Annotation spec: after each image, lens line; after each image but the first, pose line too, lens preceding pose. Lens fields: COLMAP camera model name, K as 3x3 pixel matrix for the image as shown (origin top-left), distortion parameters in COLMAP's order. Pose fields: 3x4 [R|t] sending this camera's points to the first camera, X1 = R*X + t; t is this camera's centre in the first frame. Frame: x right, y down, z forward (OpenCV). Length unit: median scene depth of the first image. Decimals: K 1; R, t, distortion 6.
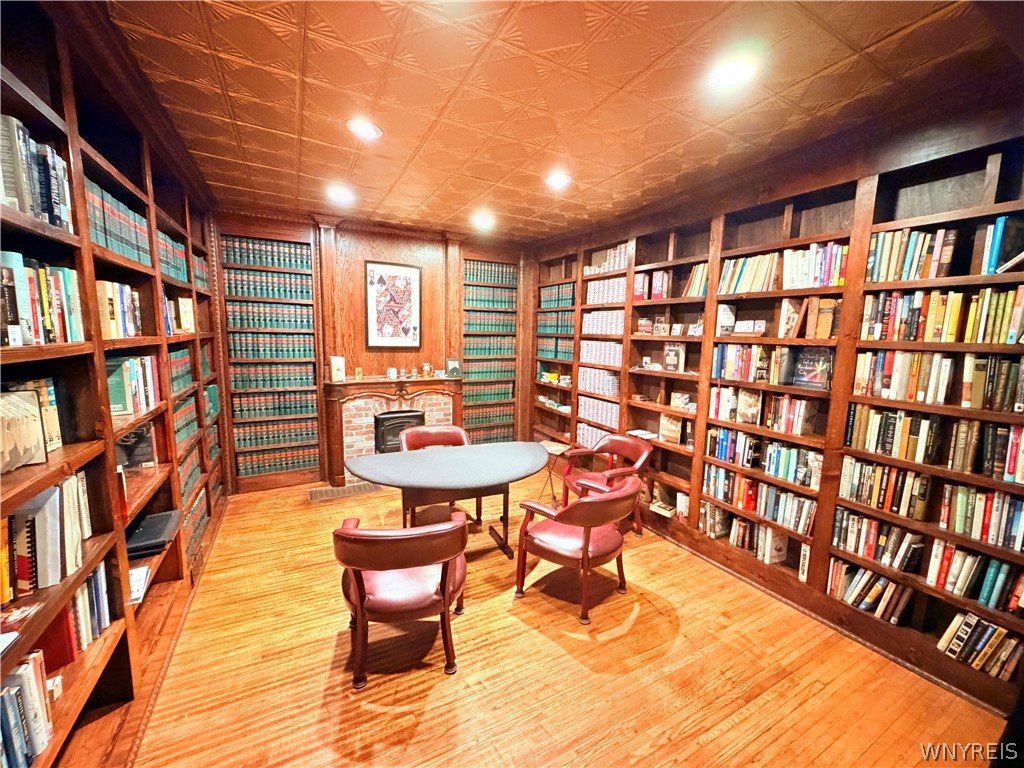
lens RADIAL K [[405.1, 0, 508.1], [0, 405.1, 385.5], [0, 0, 1]] dist [-0.000181, -0.000556]
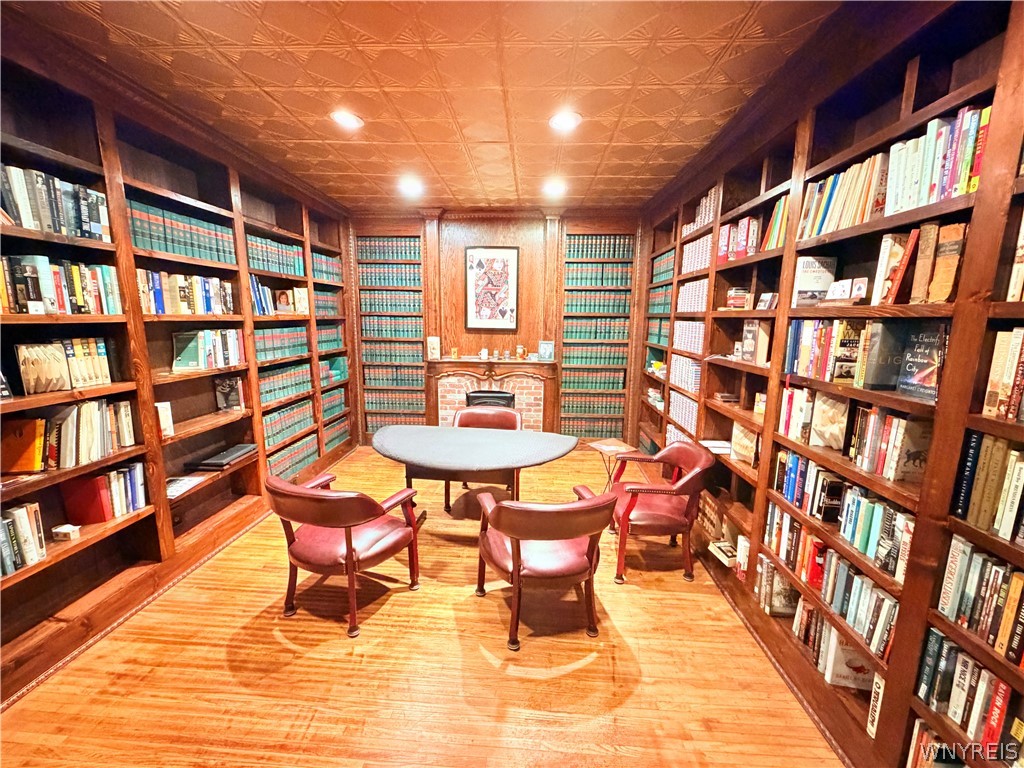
lens RADIAL K [[405.1, 0, 510.4], [0, 405.1, 385.2], [0, 0, 1]] dist [-0.000181, -0.000556]
pose [[0.855338, 0.074635, -0.512666, 0.476240], [-0.060491, 0.997188, 0.044248, -0.000756], [0.514527, -0.006835, 0.857447, 0.223859]]
